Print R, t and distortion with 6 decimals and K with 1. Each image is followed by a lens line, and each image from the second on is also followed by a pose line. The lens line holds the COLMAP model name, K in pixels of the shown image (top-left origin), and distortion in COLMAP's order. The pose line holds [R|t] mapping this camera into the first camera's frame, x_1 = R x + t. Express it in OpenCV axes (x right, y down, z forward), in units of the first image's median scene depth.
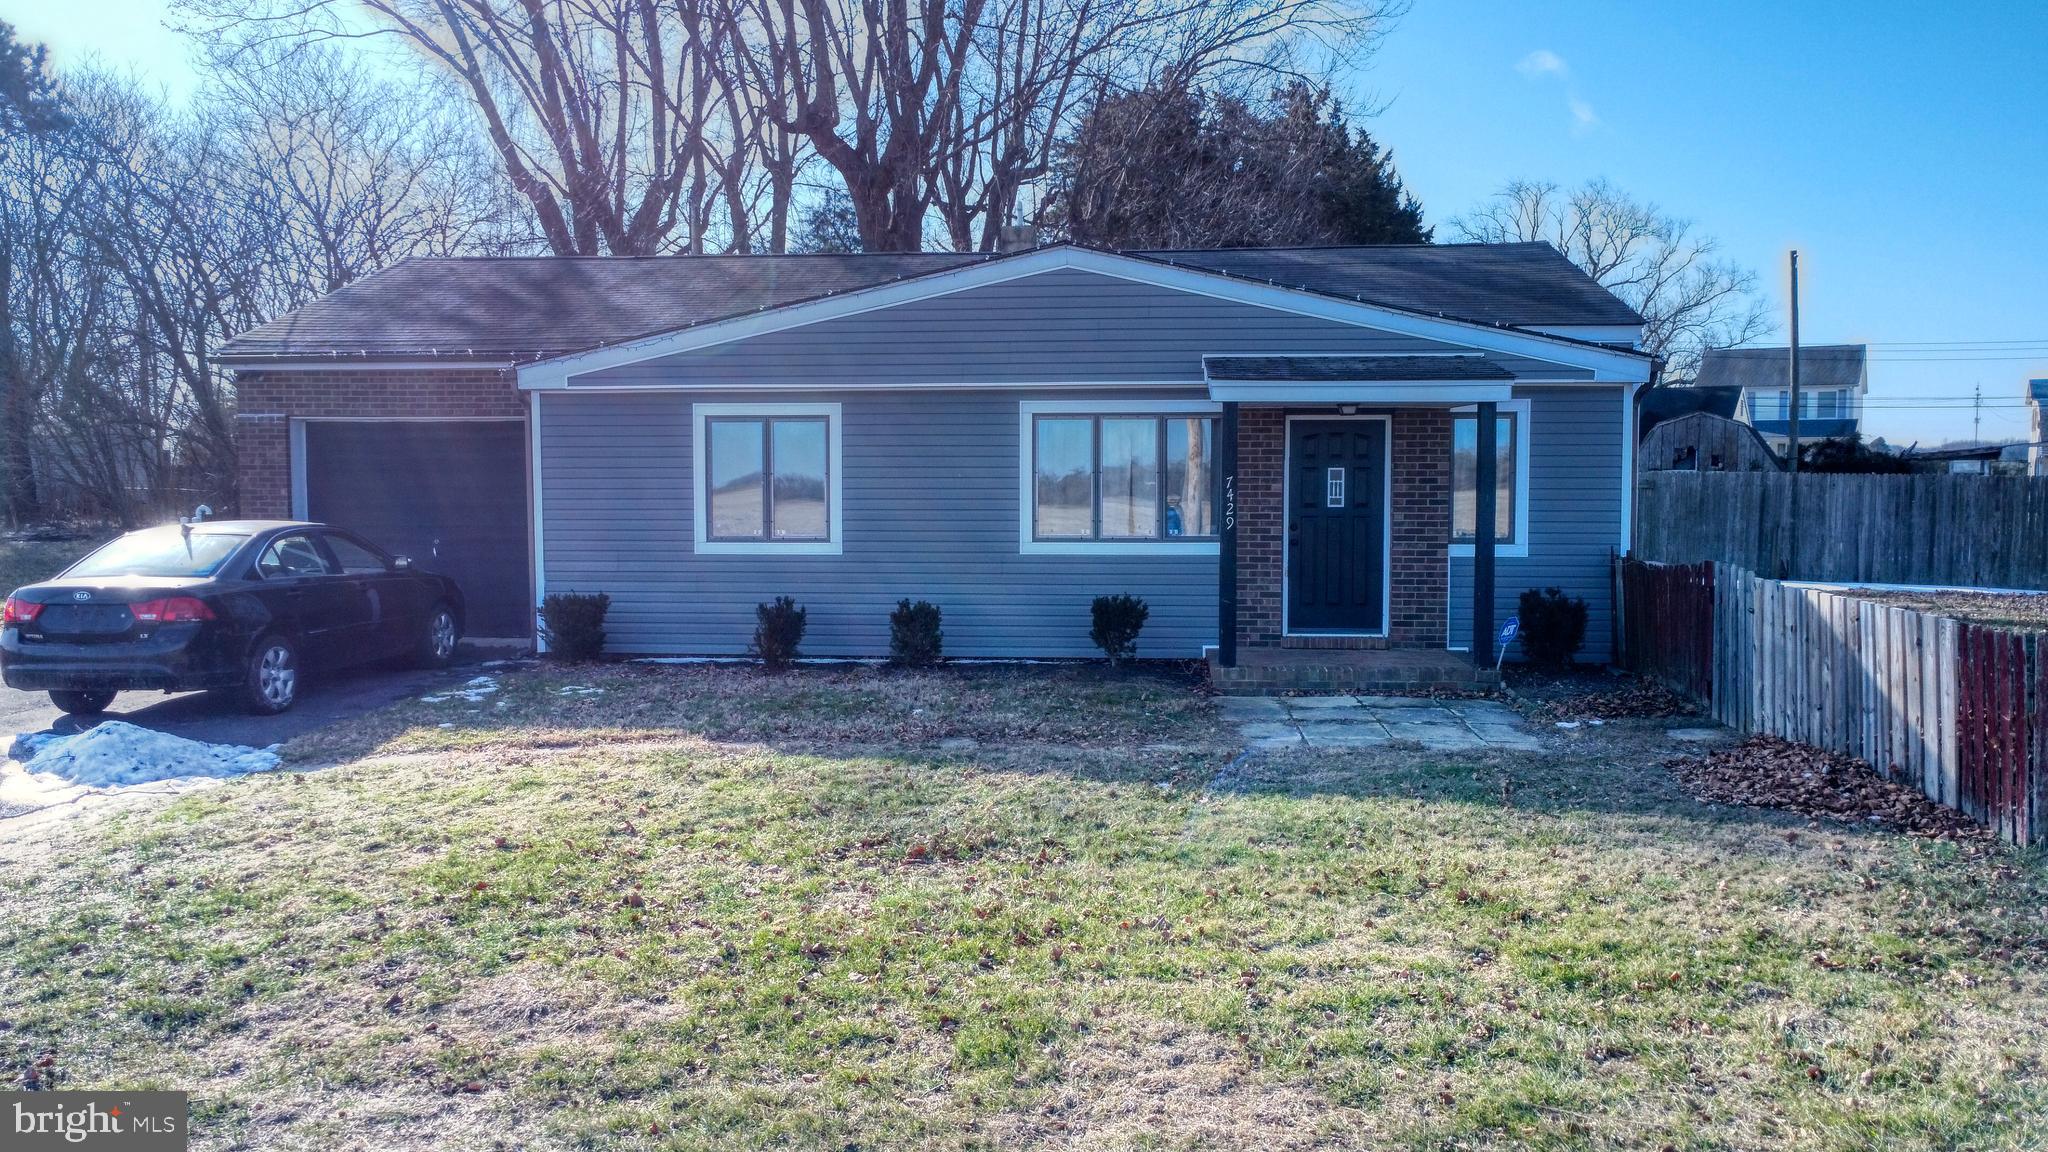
lens RADIAL K [[1538.2, 0, 1024.1], [0, 1538.2, 575.0], [0, 0, 1]] dist [-0.003500, 0.005046]
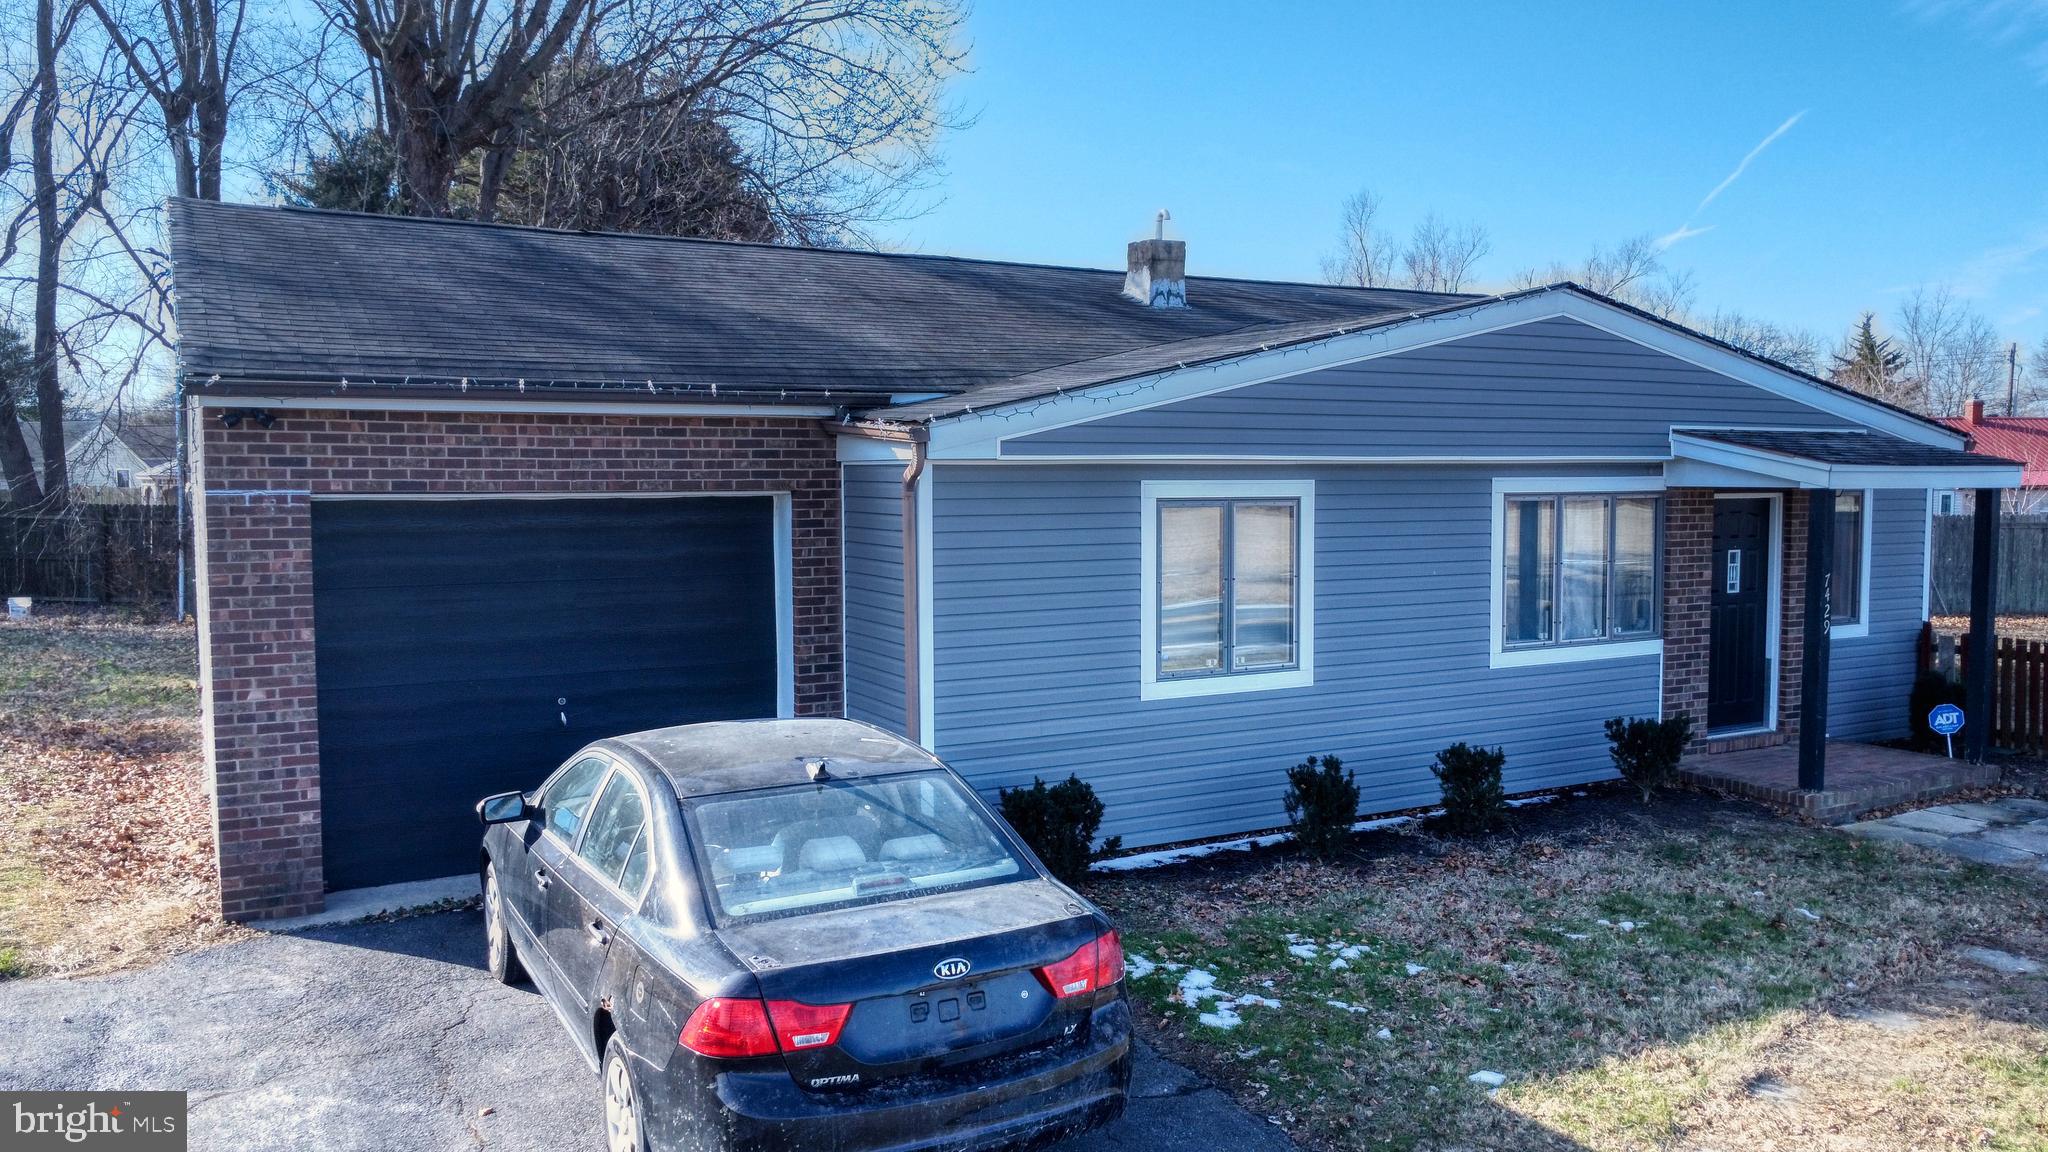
lens RADIAL K [[1538.2, 0, 1024.1], [0, 1538.2, 577.4], [0, 0, 1]] dist [-0.003500, 0.005046]
pose [[0.835970, -0.038422, 0.547428, -0.631542], [0.039778, 0.999164, 0.009384, -0.077122], [-0.547332, 0.013931, 0.836800, 0.460079]]
